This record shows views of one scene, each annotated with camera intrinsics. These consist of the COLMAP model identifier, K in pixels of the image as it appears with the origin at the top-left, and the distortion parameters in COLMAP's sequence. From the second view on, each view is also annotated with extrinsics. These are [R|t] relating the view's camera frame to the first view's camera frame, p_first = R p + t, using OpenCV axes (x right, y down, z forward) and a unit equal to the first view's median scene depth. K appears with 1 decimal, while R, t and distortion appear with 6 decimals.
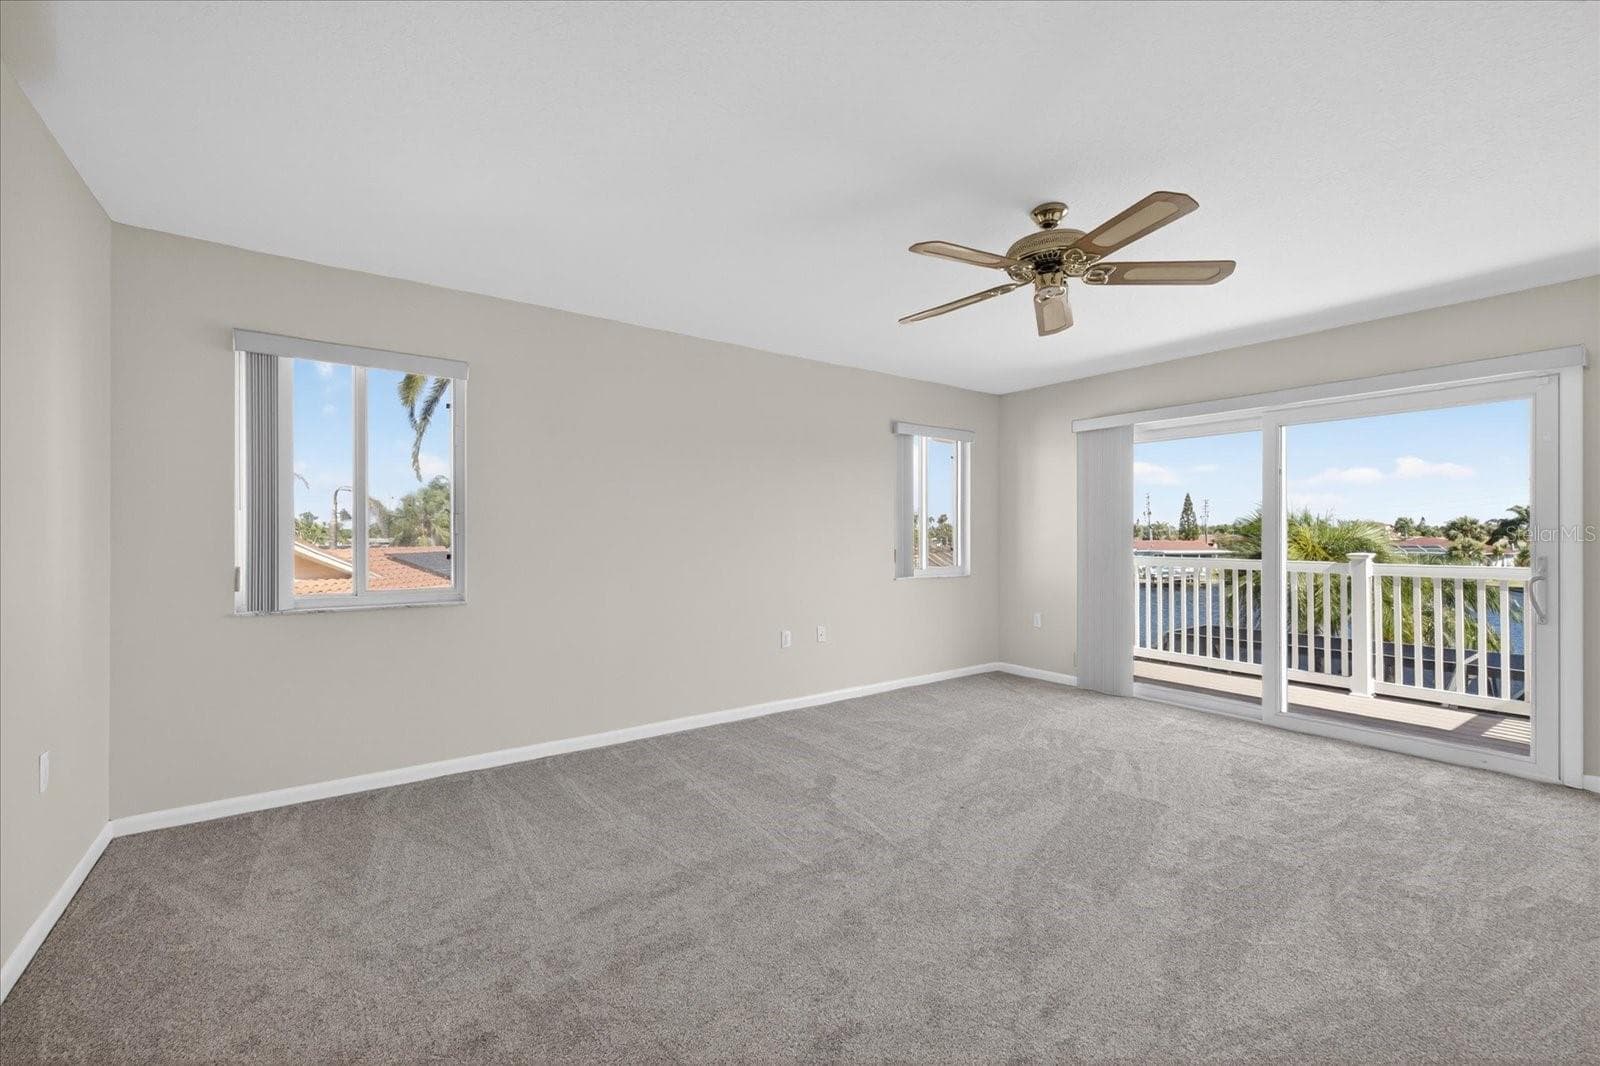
lens RADIAL K [[669.6, 0, 796.8], [0, 669.6, 536.6], [0, 0, 1]] dist [0.018234, -0.000256]
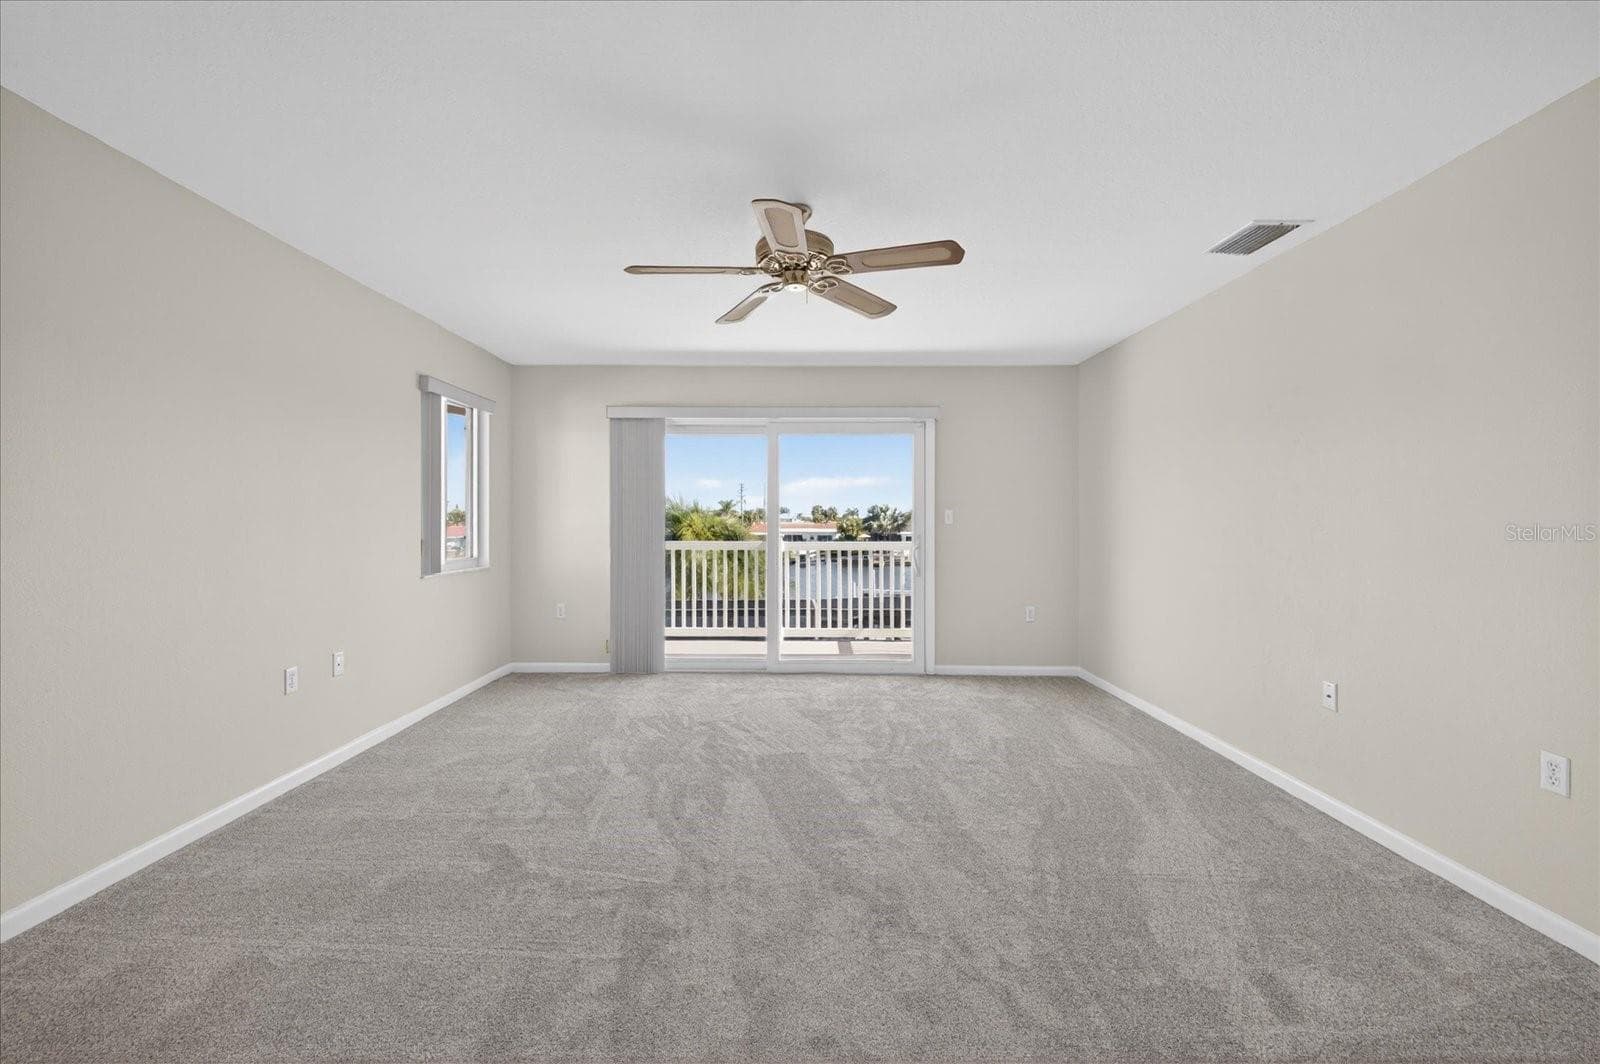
lens RADIAL K [[668.3, 0, 803.7], [0, 668.3, 528.1], [0, 0, 1]] dist [0.019404, -0.006590]
pose [[0.595958, -0.007772, 0.802978, -0.328321], [0.001384, 0.999962, 0.008651, -0.000335], [-0.803014, -0.004044, 0.595946, 0.272550]]
